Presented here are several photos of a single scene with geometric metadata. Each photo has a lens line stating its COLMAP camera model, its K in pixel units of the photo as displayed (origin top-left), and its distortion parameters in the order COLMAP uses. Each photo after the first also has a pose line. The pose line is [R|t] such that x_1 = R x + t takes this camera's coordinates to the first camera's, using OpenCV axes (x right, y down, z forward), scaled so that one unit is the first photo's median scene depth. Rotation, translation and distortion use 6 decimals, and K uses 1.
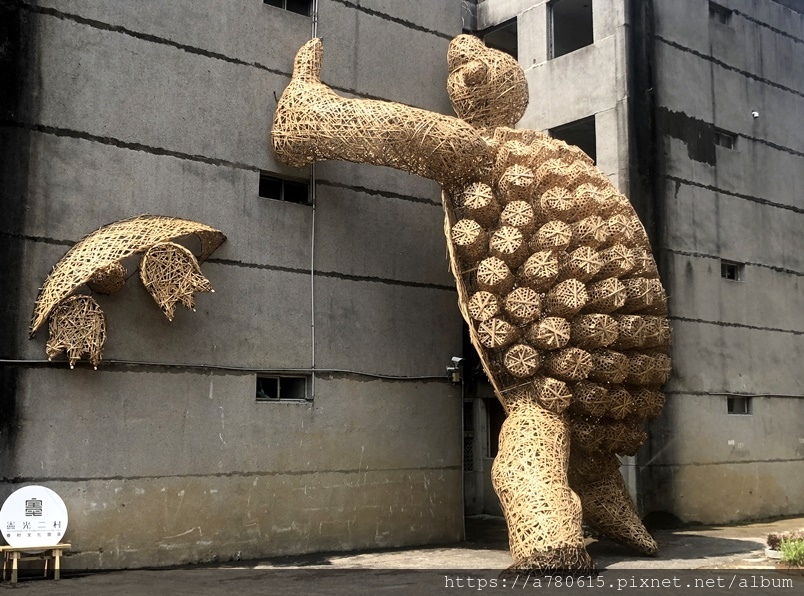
lens RADIAL K [[997.0, 0, 405.7], [0, 997.0, 292.5], [0, 0, 1]] dist [0.036129, 0.000000]
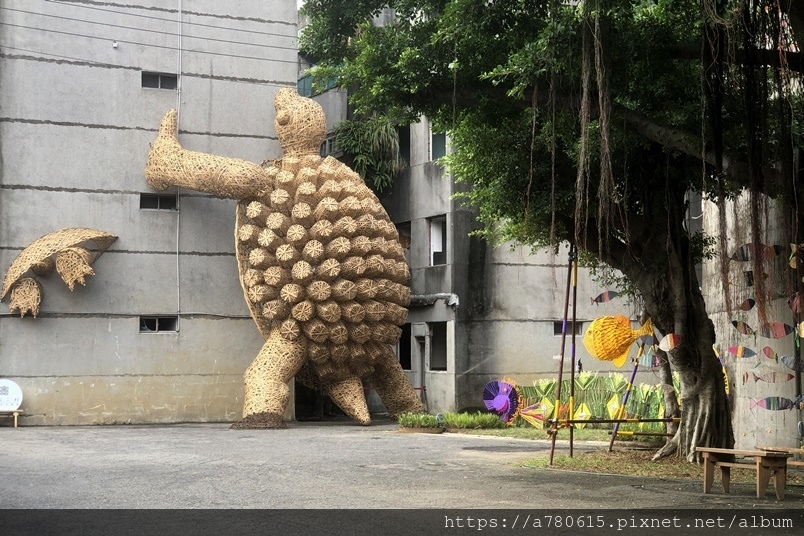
lens RADIAL K [[1325.2, 0, 384.7], [0, 1325.2, 265.1], [0, 0, 1]] dist [0.111821, 0.000000]
pose [[0.967876, -0.015206, -0.250967, 0.786256], [0.035146, 0.996552, 0.075163, -0.153889], [0.248959, -0.081569, 0.965073, -1.019131]]
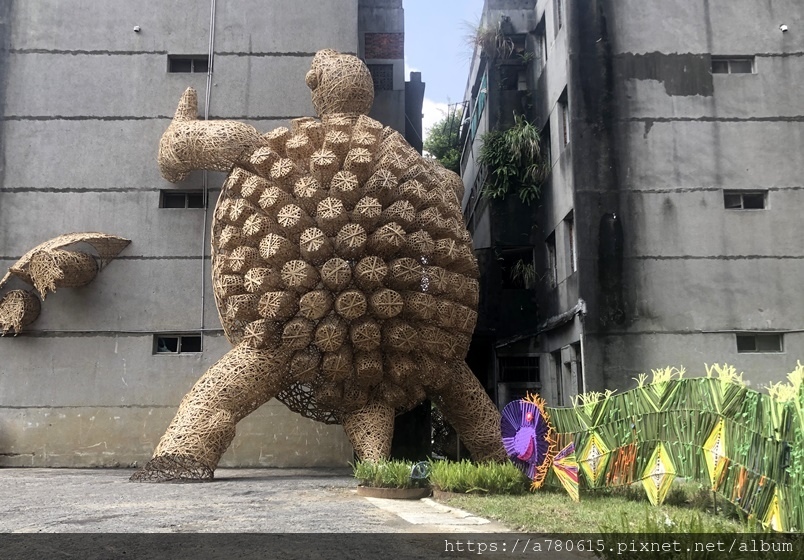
lens RADIAL K [[767.2, 0, 401.7], [0, 767.2, 274.2], [0, 0, 1]] dist [0.019182, 0.000000]
pose [[0.783823, -0.116813, -0.609899, 0.757882], [0.093044, 0.993153, -0.070640, 0.101952], [0.613975, -0.001378, 0.789324, 0.352149]]
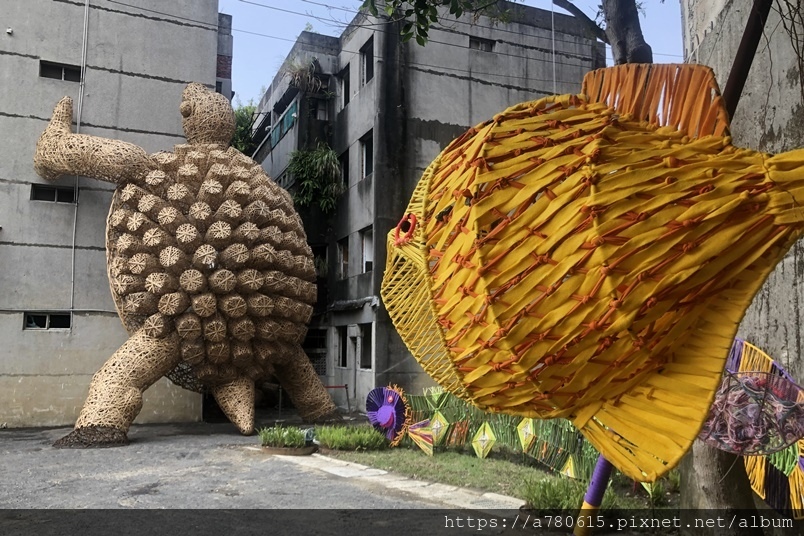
lens RADIAL K [[663.7, 0, 397.6], [0, 663.7, 274.9], [0, 0, 1]] dist [0.034233, -0.015490]
pose [[0.960896, -0.024675, -0.275807, 0.692293], [0.032882, 0.999142, 0.025169, 0.013791], [0.274949, -0.033254, 0.960883, 0.135093]]
